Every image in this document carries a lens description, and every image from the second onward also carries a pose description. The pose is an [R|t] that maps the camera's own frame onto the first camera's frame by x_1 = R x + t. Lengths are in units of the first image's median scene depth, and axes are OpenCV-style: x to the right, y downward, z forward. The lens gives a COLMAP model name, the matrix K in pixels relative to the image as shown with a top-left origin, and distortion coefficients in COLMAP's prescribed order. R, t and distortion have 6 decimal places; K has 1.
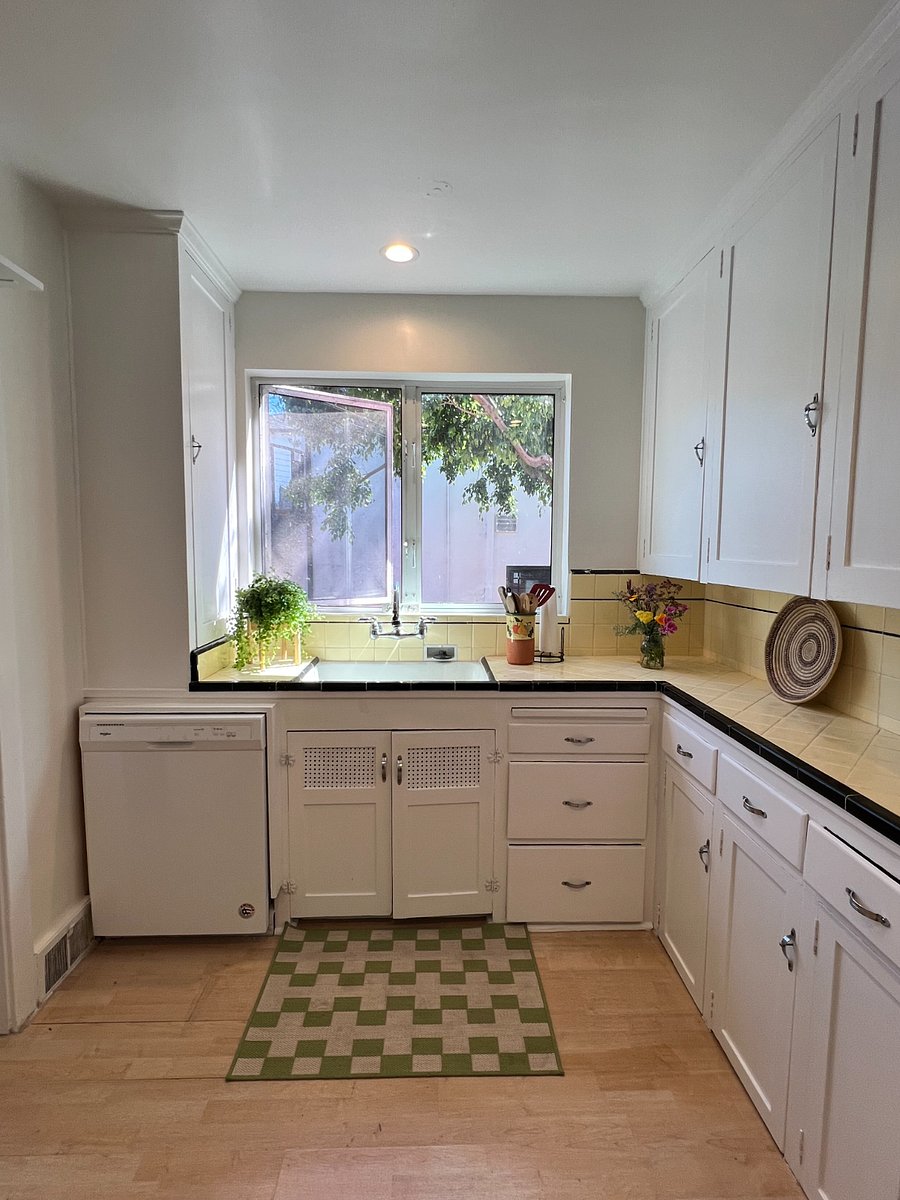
lens RADIAL K [[590.0, 0, 449.7], [0, 590.0, 599.8], [0, 0, 1]] dist [-0.001978, 0.000338]
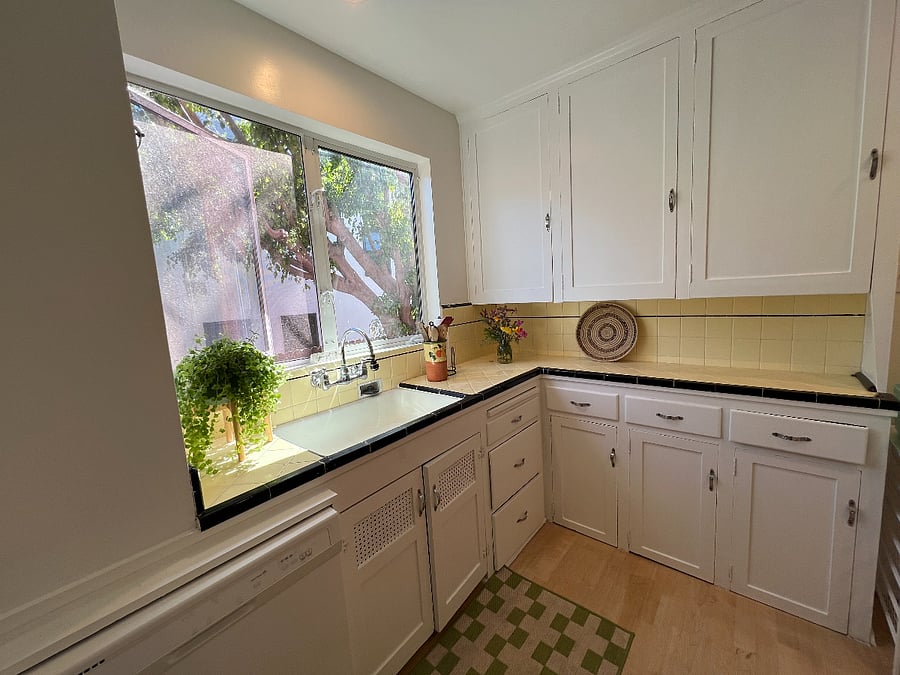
lens RADIAL K [[362.4, 0, 451.0], [0, 362.4, 338.8], [0, 0, 1]] dist [-0.000586, 0.000508]
pose [[0.660216, -0.141187, 0.737686, -0.539856], [0.133755, 0.988575, 0.069497, -0.039948], [-0.739070, 0.052786, 0.671558, 0.553886]]
